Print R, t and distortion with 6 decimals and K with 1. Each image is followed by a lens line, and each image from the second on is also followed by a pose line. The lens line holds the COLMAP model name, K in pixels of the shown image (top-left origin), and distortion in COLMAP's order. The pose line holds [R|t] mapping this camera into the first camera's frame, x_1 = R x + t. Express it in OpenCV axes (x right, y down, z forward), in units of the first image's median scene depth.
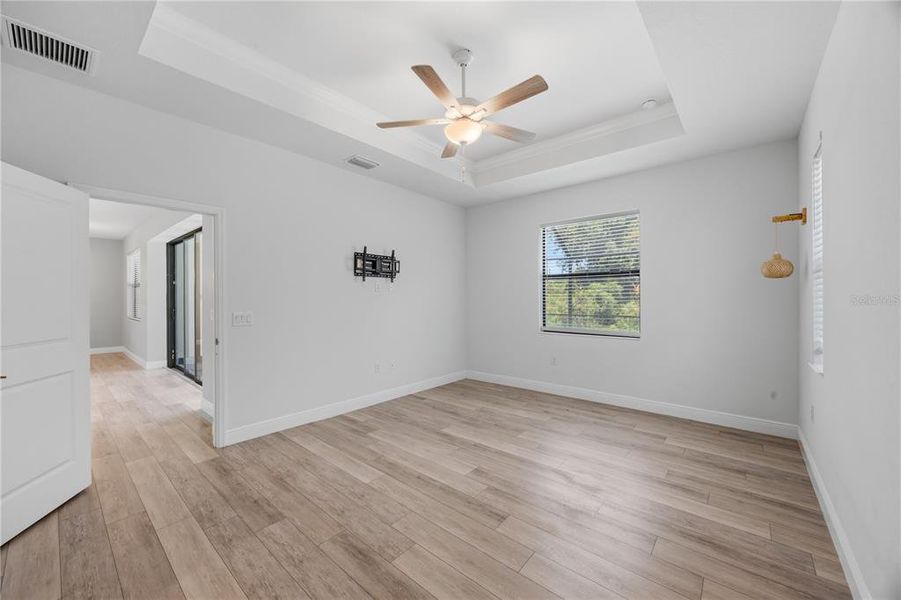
lens RADIAL K [[346.9, 0, 451.5], [0, 346.9, 296.6], [0, 0, 1]] dist [0.000812, 0.000327]
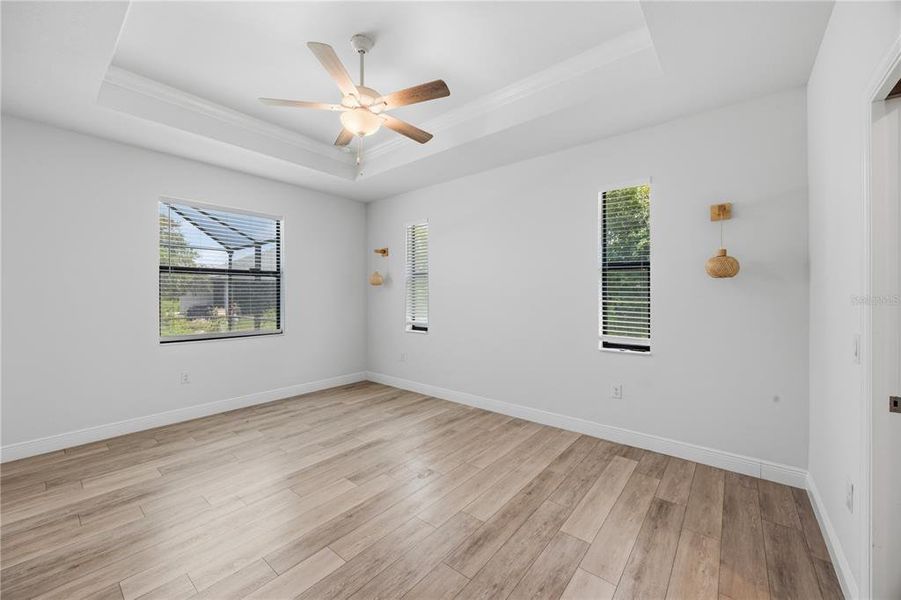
lens RADIAL K [[346.9, 0, 451.5], [0, 346.9, 296.6], [0, 0, 1]] dist [0.000812, 0.000327]
pose [[-0.024750, 0.003012, 0.999689, -0.680088], [-0.005623, 0.999979, -0.003152, 0.002234], [-0.999678, -0.005700, -0.024732, 0.576525]]
